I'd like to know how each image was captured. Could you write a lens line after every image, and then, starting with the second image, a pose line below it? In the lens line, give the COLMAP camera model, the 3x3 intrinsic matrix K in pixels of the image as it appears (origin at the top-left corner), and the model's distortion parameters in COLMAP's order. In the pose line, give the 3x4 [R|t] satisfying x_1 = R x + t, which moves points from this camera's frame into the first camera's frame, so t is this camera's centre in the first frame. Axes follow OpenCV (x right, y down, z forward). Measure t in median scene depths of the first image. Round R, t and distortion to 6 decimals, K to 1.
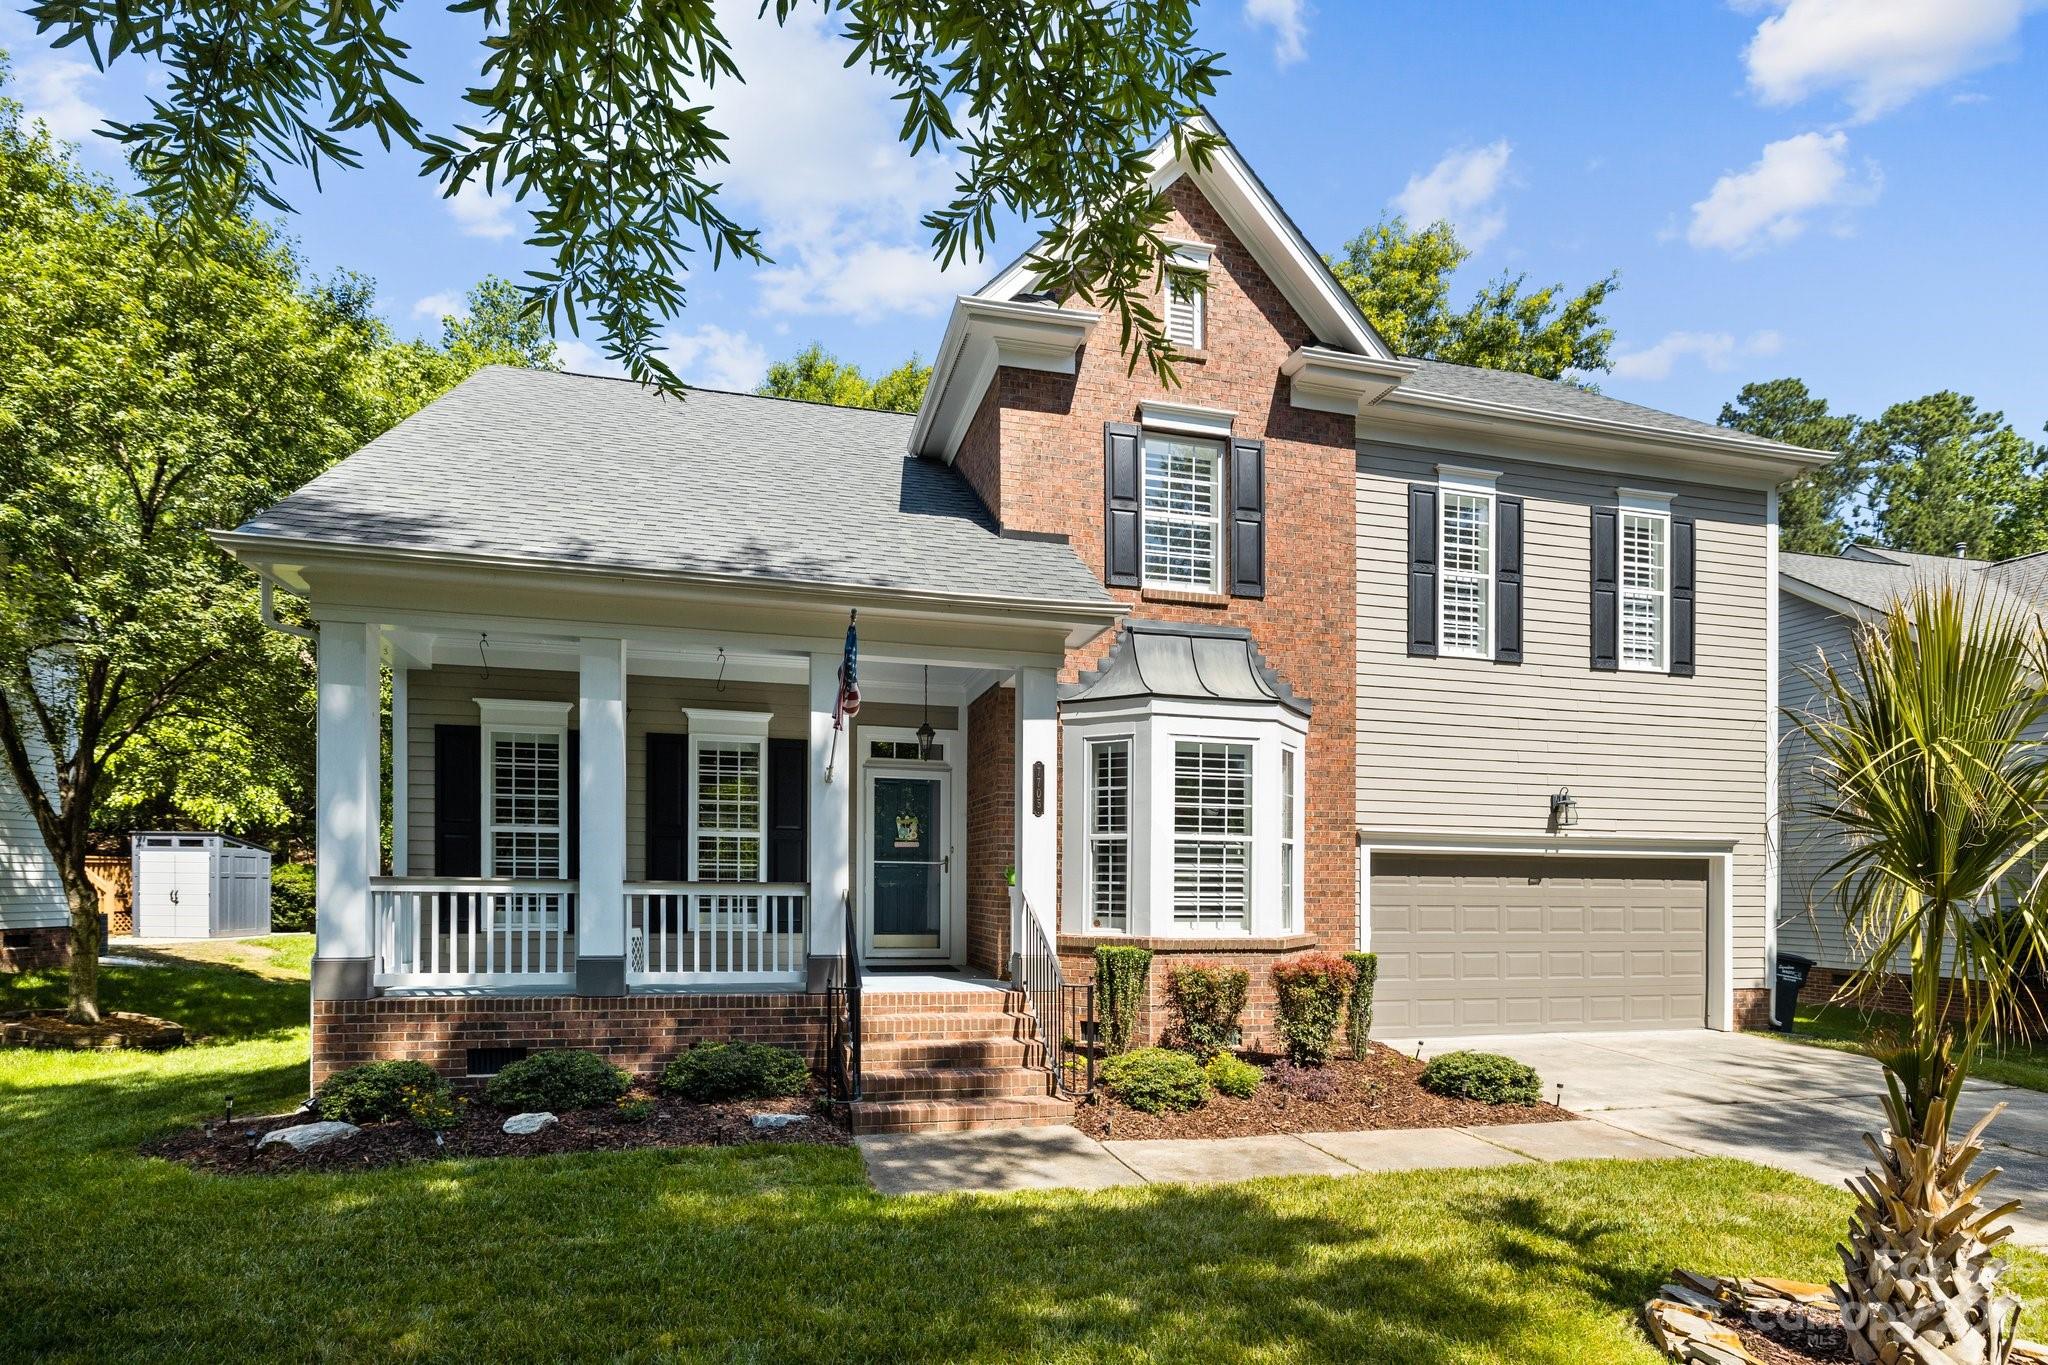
lens RADIAL K [[1018.8, 0, 1022.3], [0, 1018.8, 686.6], [0, 0, 1]] dist [0.002626, 0.000088]
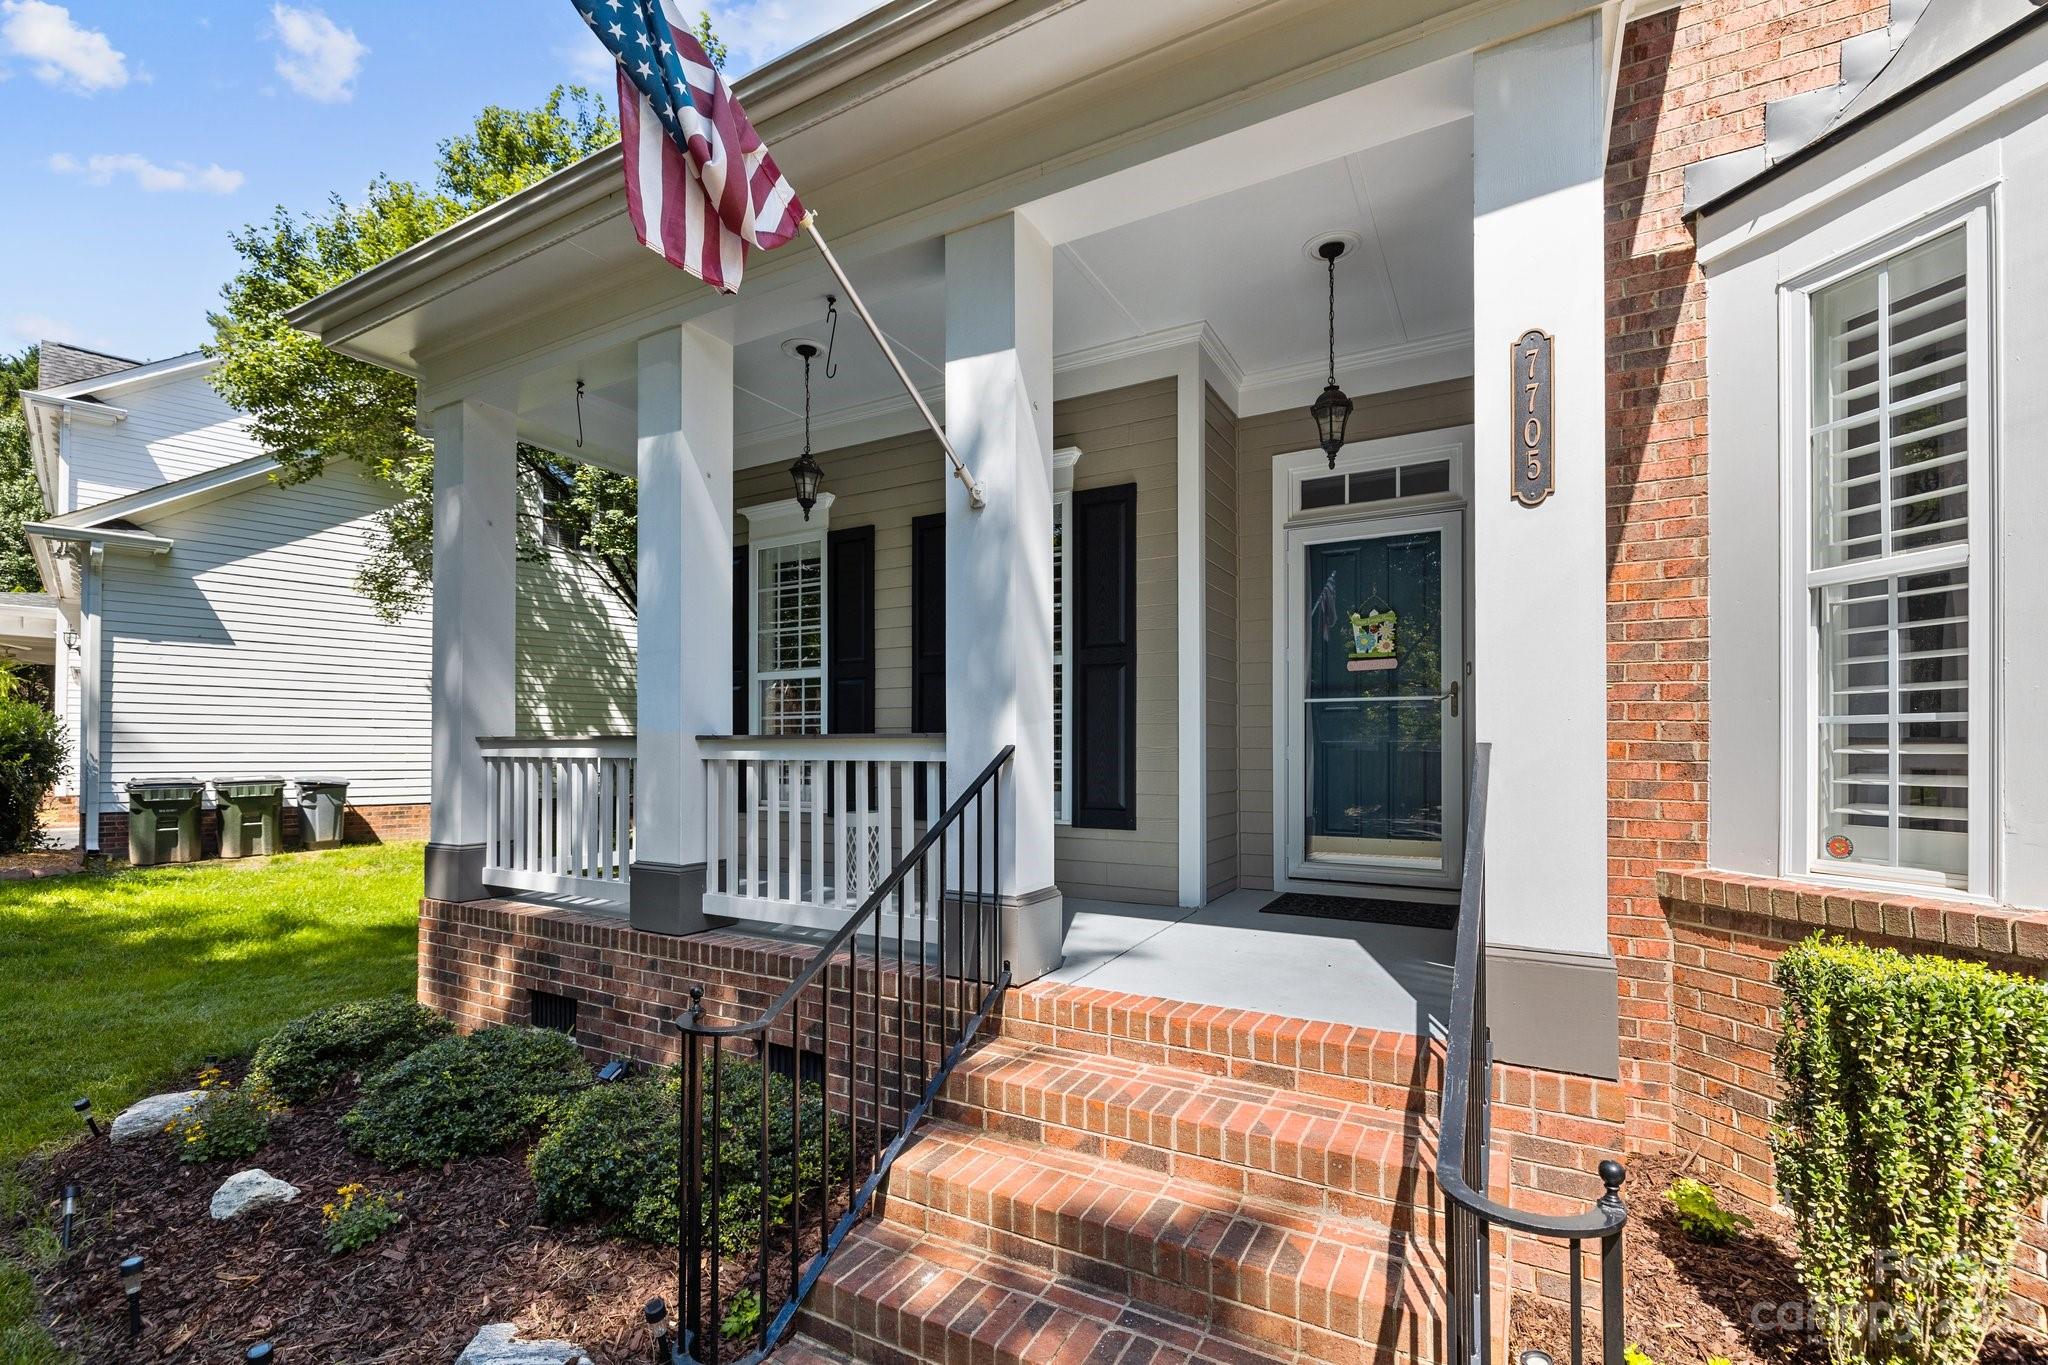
lens RADIAL K [[877.6, 0, 1079.8], [0, 877.6, 723.8], [0, 0, 1]] dist [0.001230, -0.000032]
pose [[0.737276, -0.030791, -0.674890, 0.084996], [0.134784, 0.985582, 0.102277, 0.136600], [0.662011, -0.166371, 0.730796, 0.657596]]
